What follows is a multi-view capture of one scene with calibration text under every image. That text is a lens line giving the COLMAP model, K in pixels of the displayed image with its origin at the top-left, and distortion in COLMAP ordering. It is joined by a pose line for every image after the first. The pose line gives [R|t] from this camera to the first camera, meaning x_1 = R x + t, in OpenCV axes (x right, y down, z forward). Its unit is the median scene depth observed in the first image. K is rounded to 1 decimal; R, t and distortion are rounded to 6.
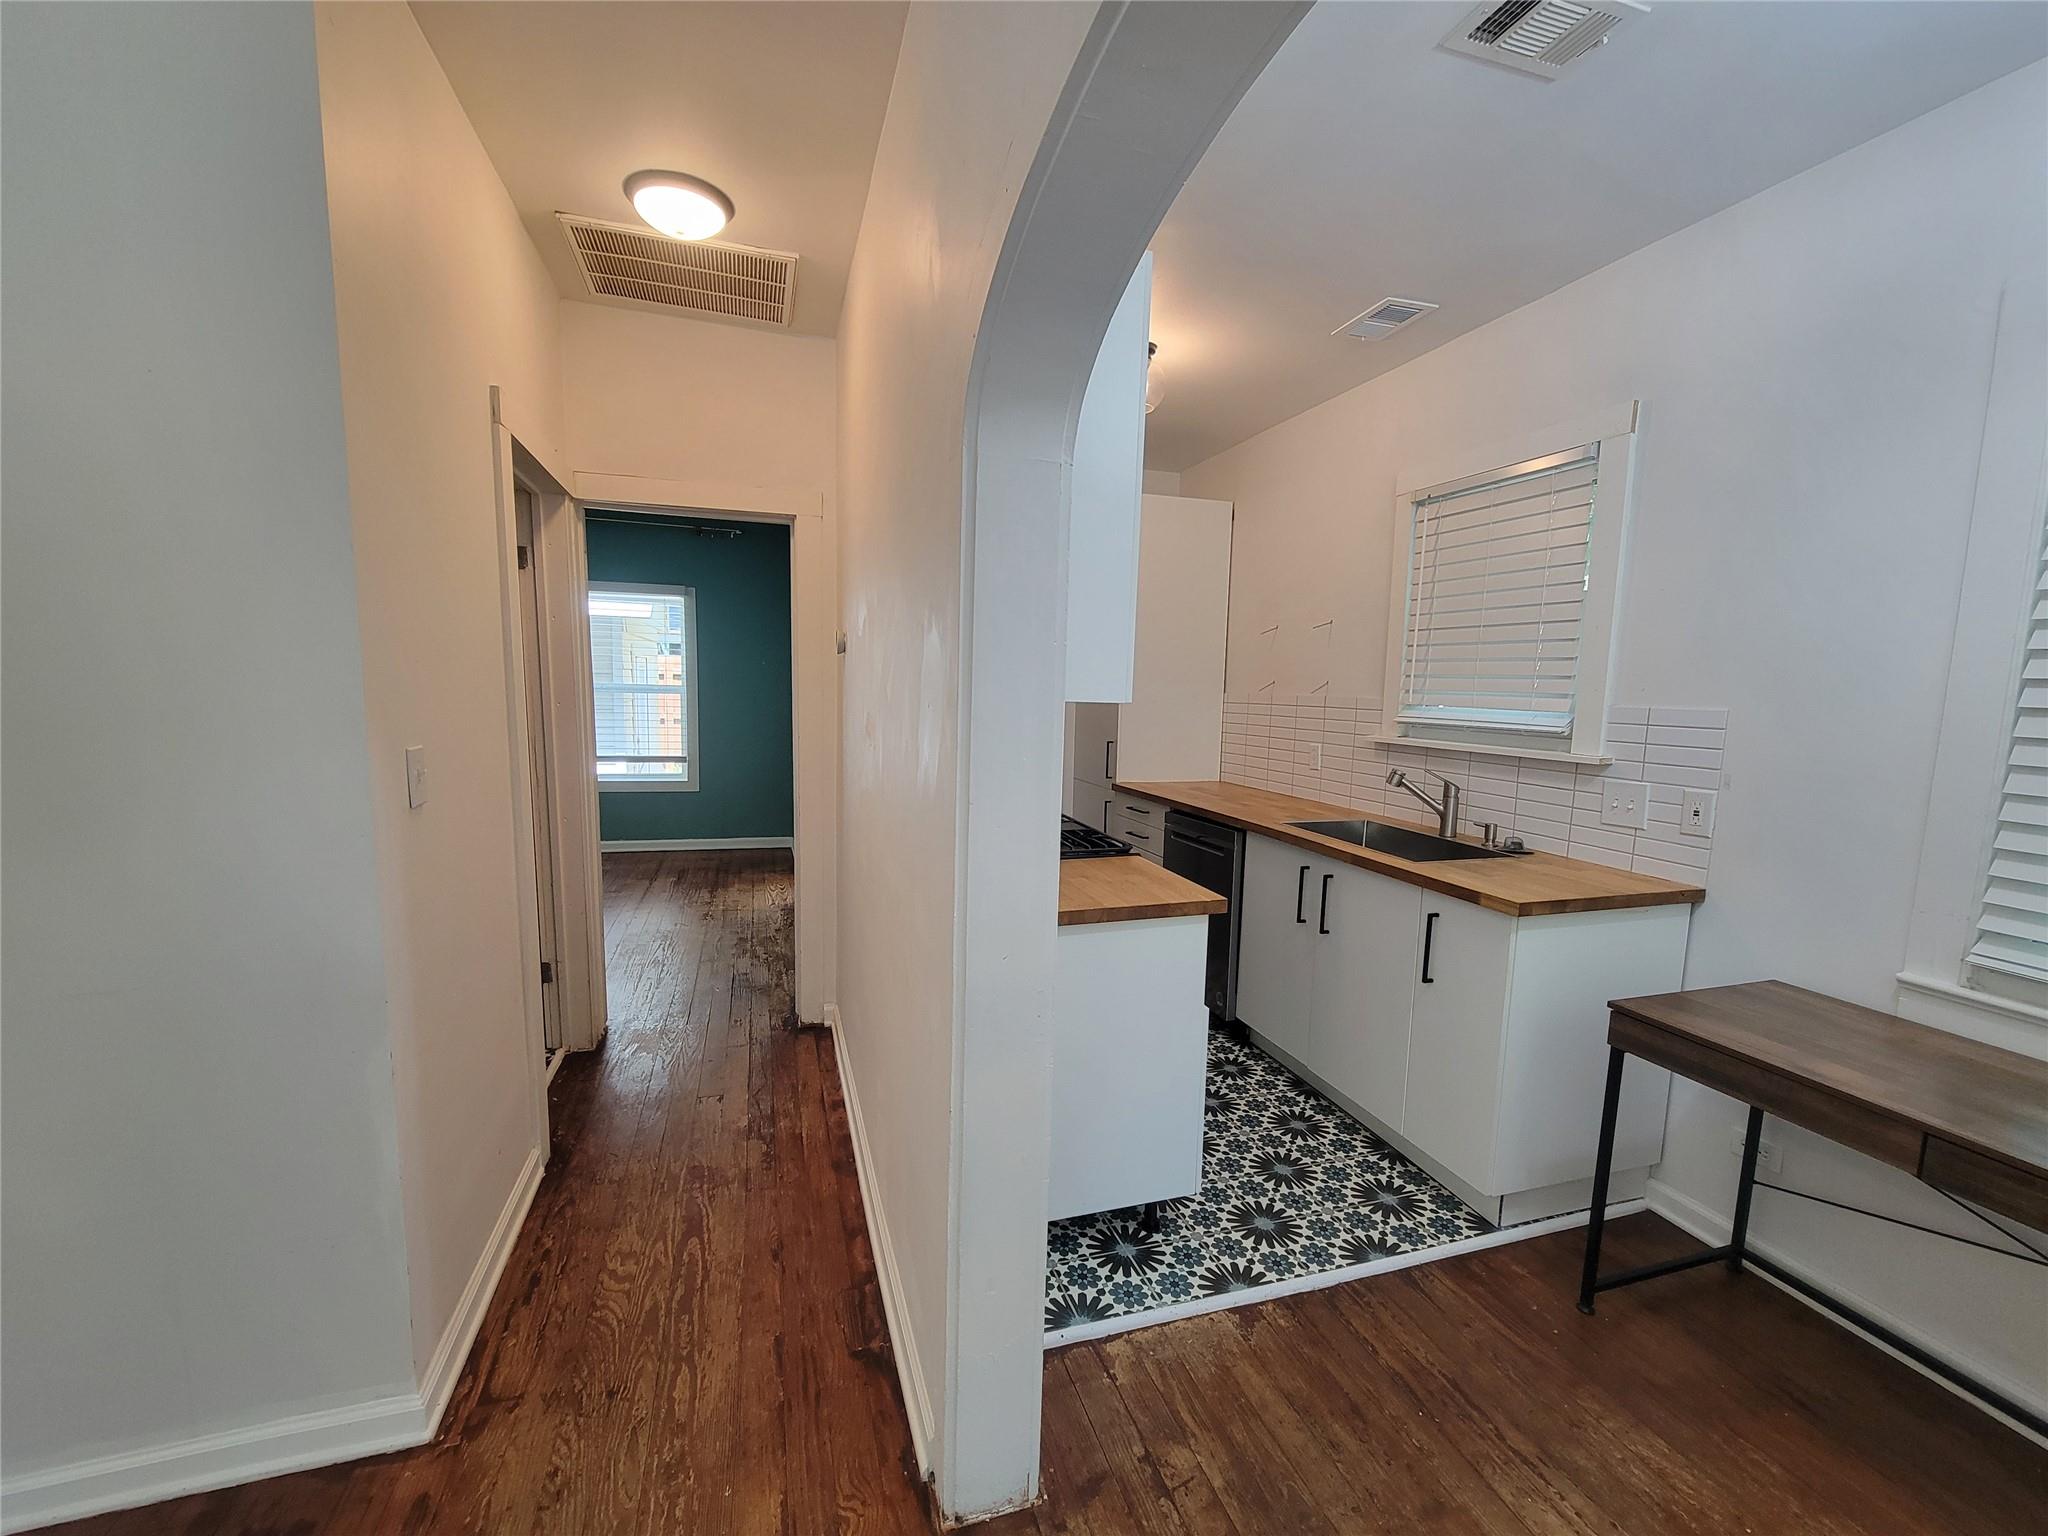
lens RADIAL K [[836.6, 0, 1015.5], [0, 836.6, 783.8], [0, 0, 1]] dist [0.000307, -0.001781]
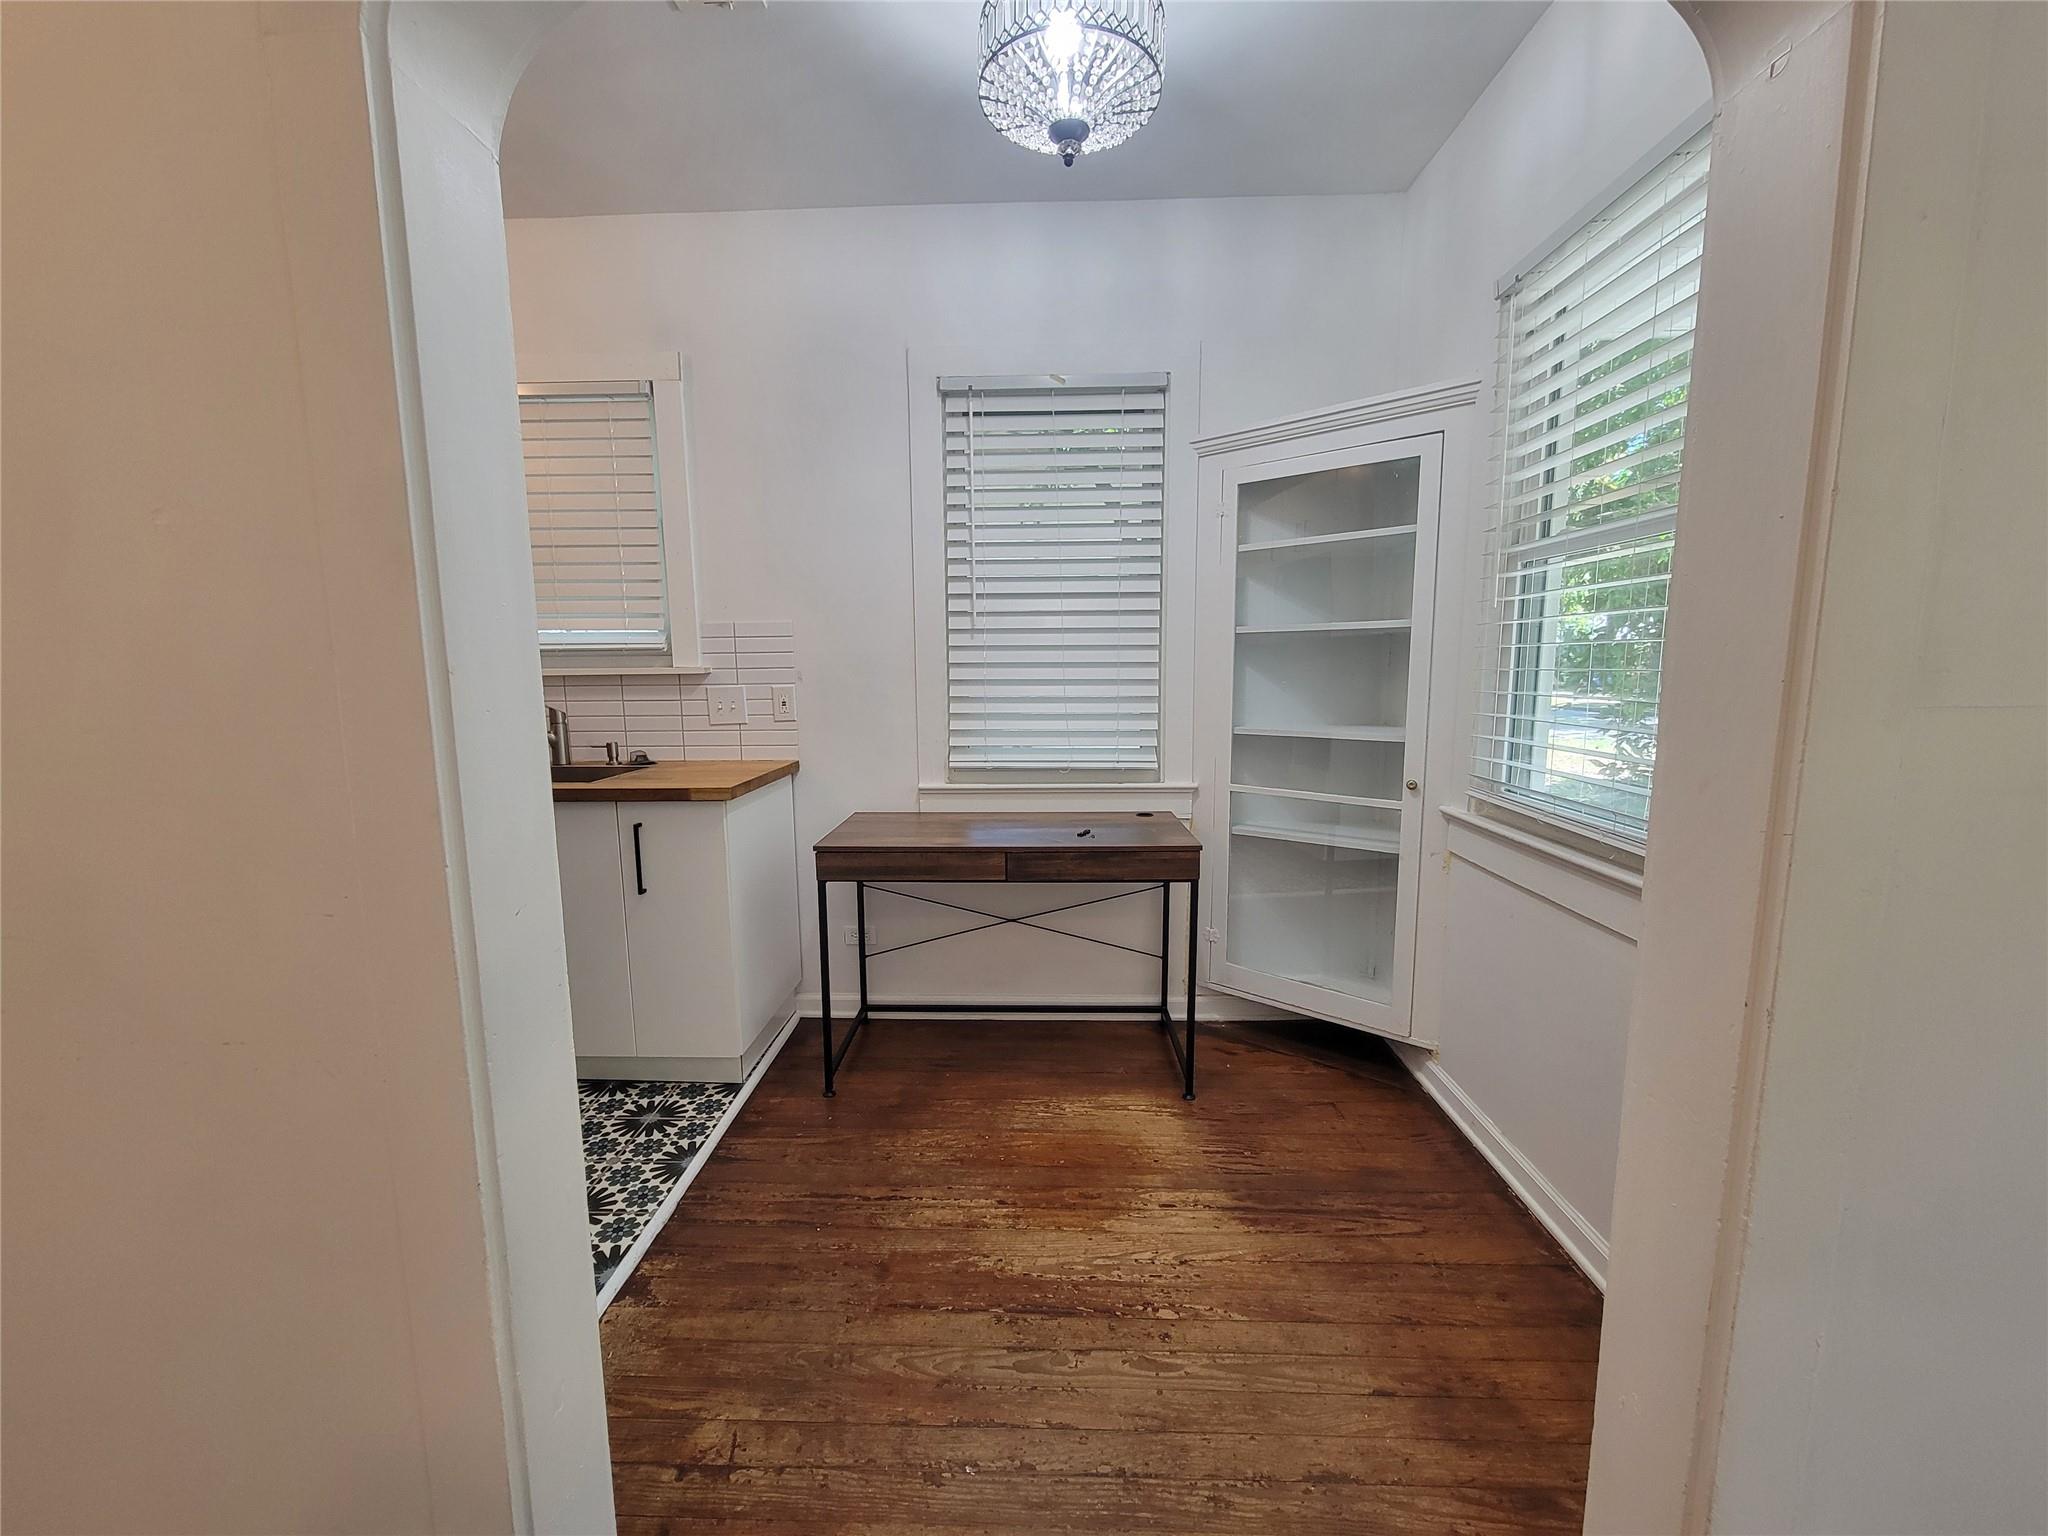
lens RADIAL K [[836.6, 0, 1015.8], [0, 836.6, 782.7], [0, 0, 1]] dist [0.000307, -0.001781]
pose [[0.327210, -0.157394, 0.931751, -0.291830], [0.131661, 0.984007, 0.119985, 0.049101], [-0.935734, 0.083415, 0.342700, 0.243430]]
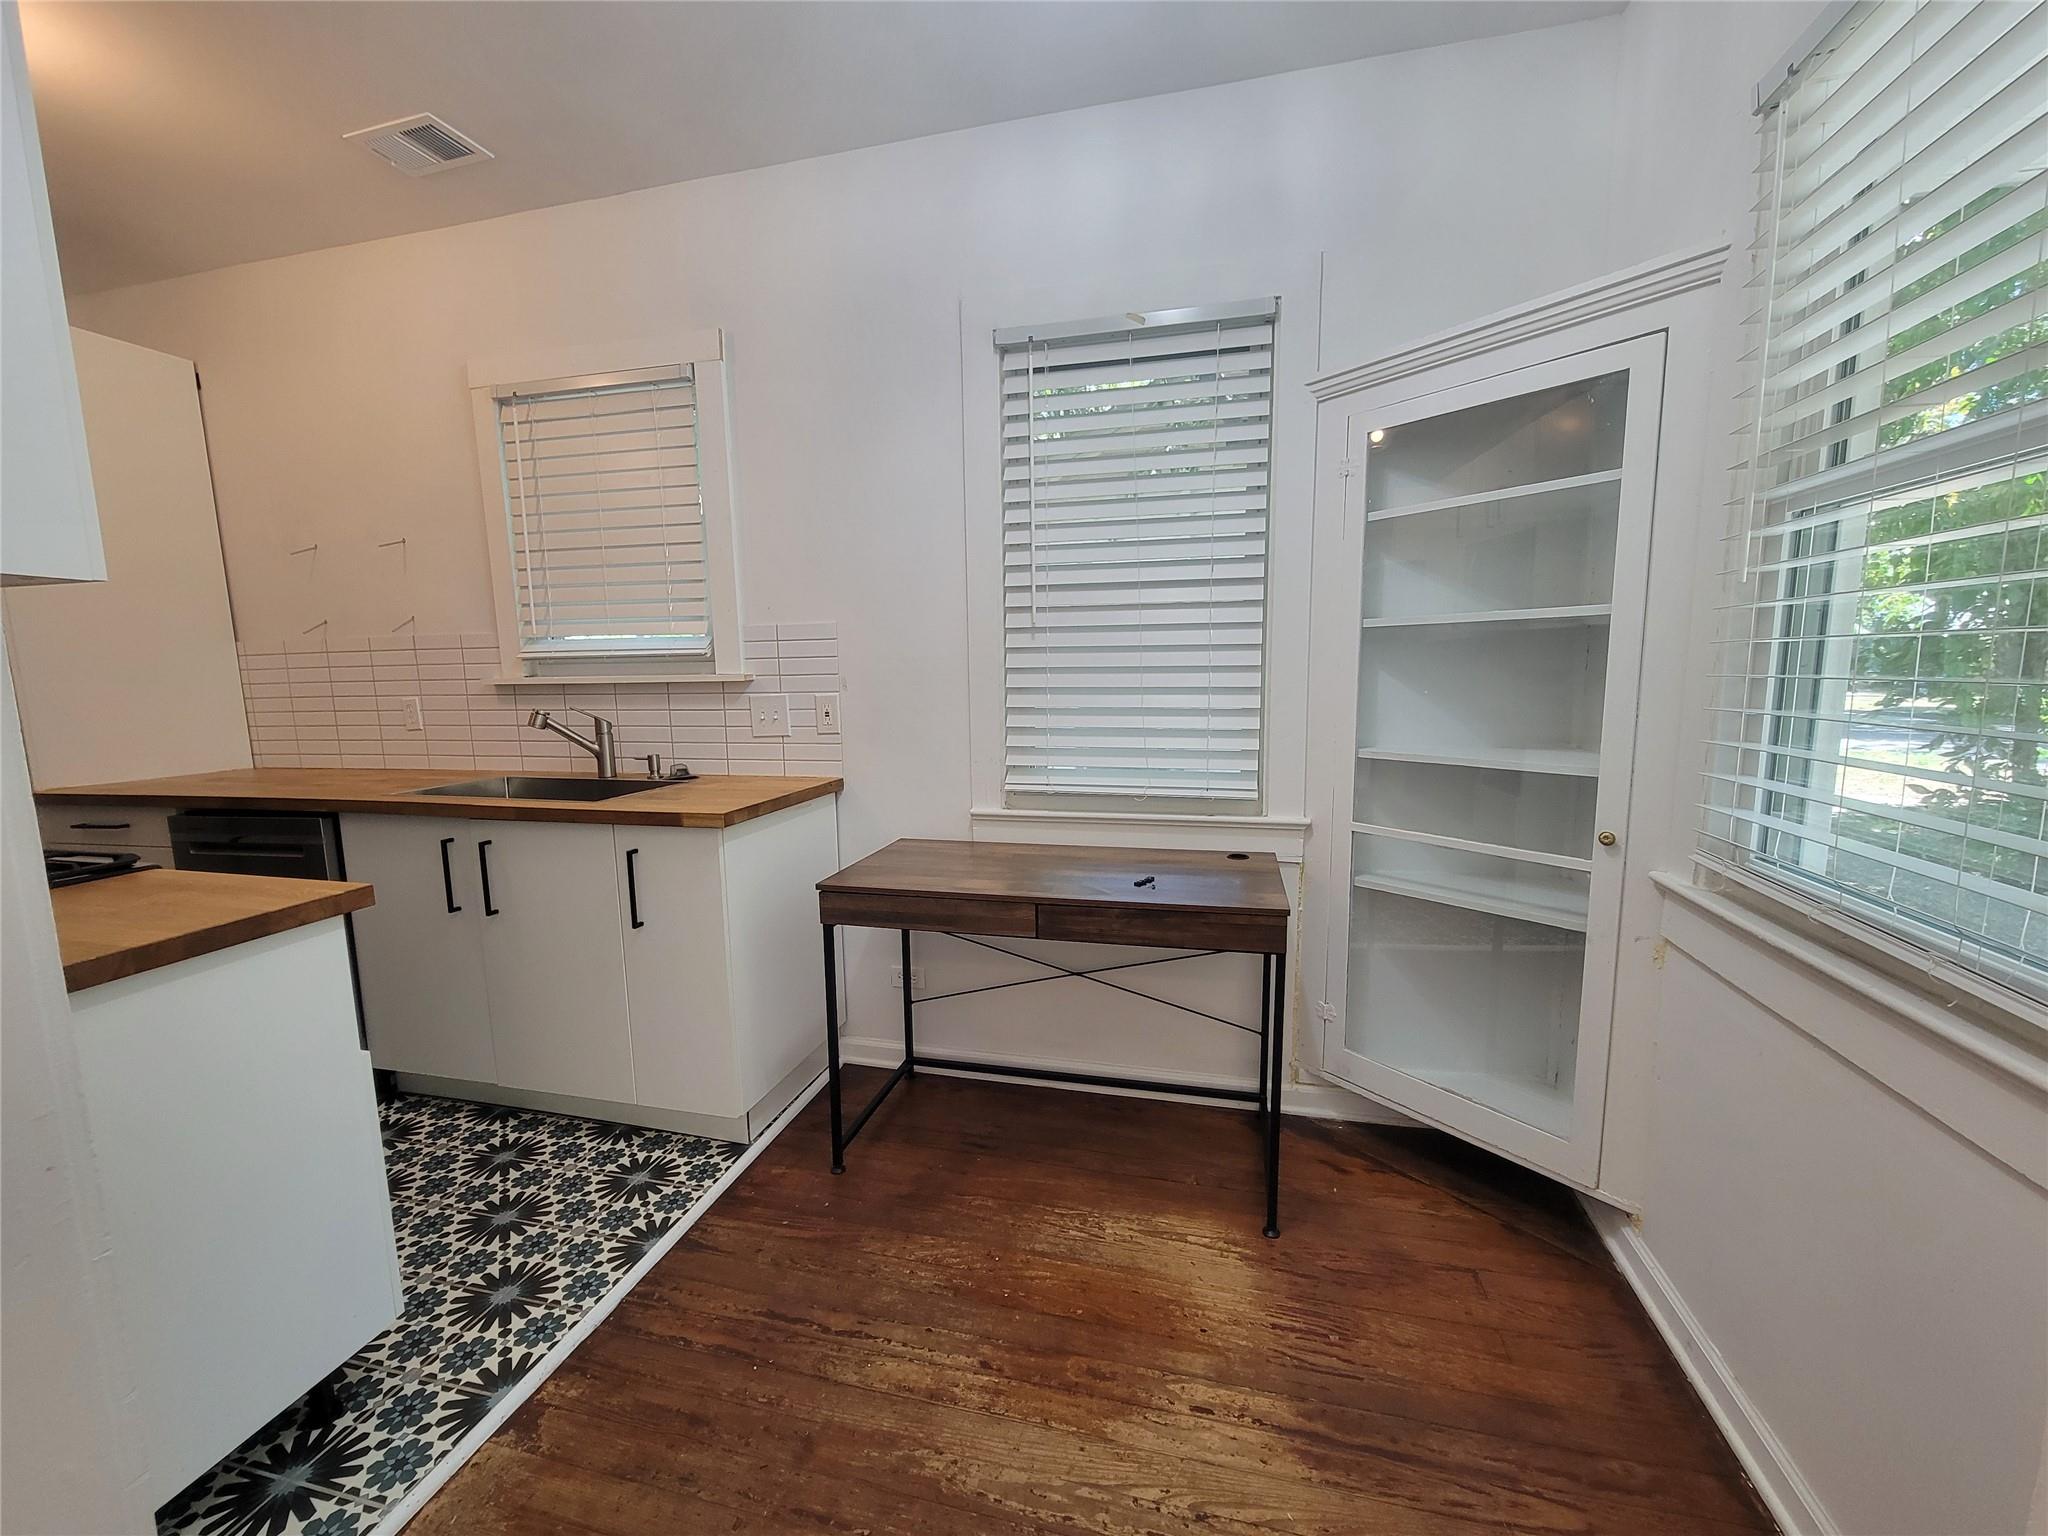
lens RADIAL K [[836.6, 0, 1015.5], [0, 836.6, 783.3], [0, 0, 1]] dist [0.000307, -0.001781]
pose [[0.521554, -0.147893, 0.840303, -0.030727], [0.130503, 0.987102, 0.092730, 0.057968], [-0.843179, 0.061298, 0.534128, 0.178710]]
